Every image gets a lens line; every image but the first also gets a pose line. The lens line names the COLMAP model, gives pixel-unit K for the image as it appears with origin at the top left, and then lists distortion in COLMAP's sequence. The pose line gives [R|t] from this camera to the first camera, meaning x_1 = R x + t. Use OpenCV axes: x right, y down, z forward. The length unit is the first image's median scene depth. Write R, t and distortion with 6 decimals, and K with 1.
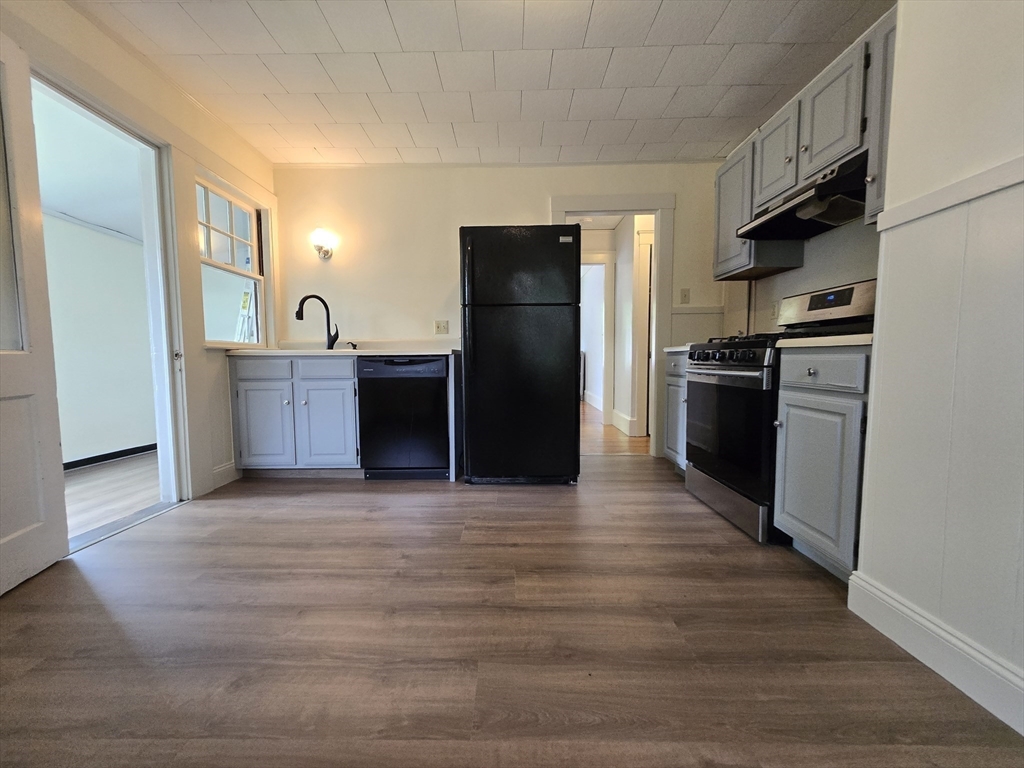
lens RADIAL K [[402.8, 0, 504.1], [0, 402.8, 384.4], [0, 0, 1]] dist [0.000015, 0.000032]
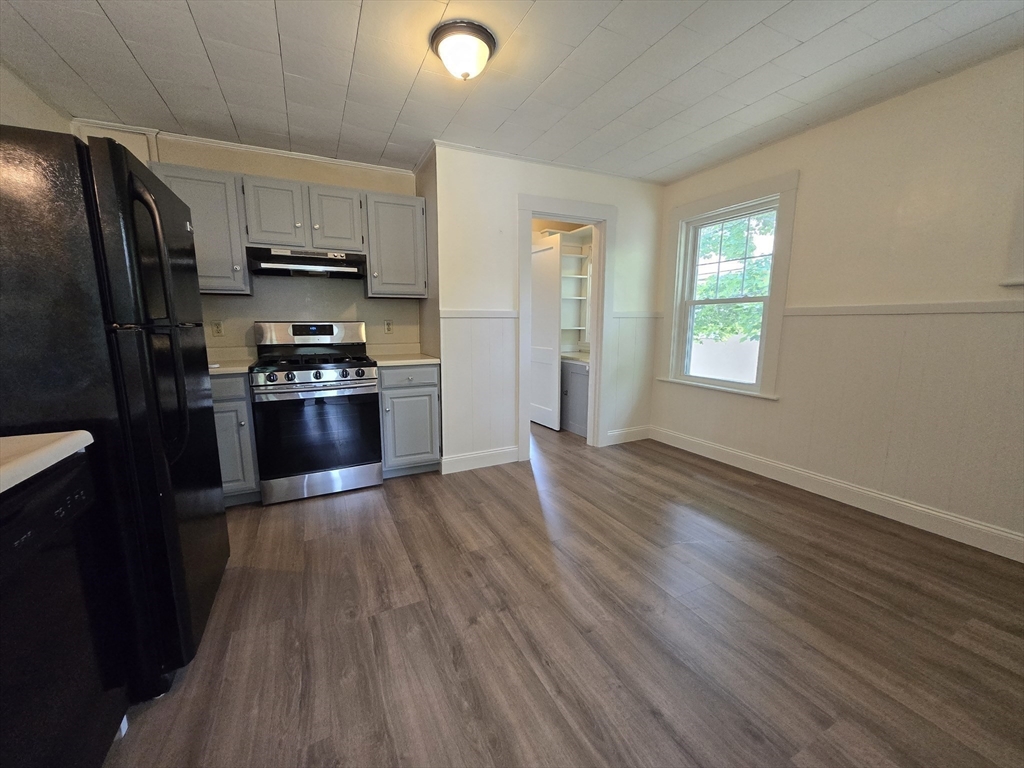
lens RADIAL K [[402.8, 0, 504.1], [0, 402.8, 384.4], [0, 0, 1]] dist [0.000015, 0.000032]
pose [[-0.447902, -0.125832, 0.885184, -1.140696], [0.064863, 0.982865, 0.172538, -0.299317], [-0.891727, 0.134696, -0.432065, 1.388404]]
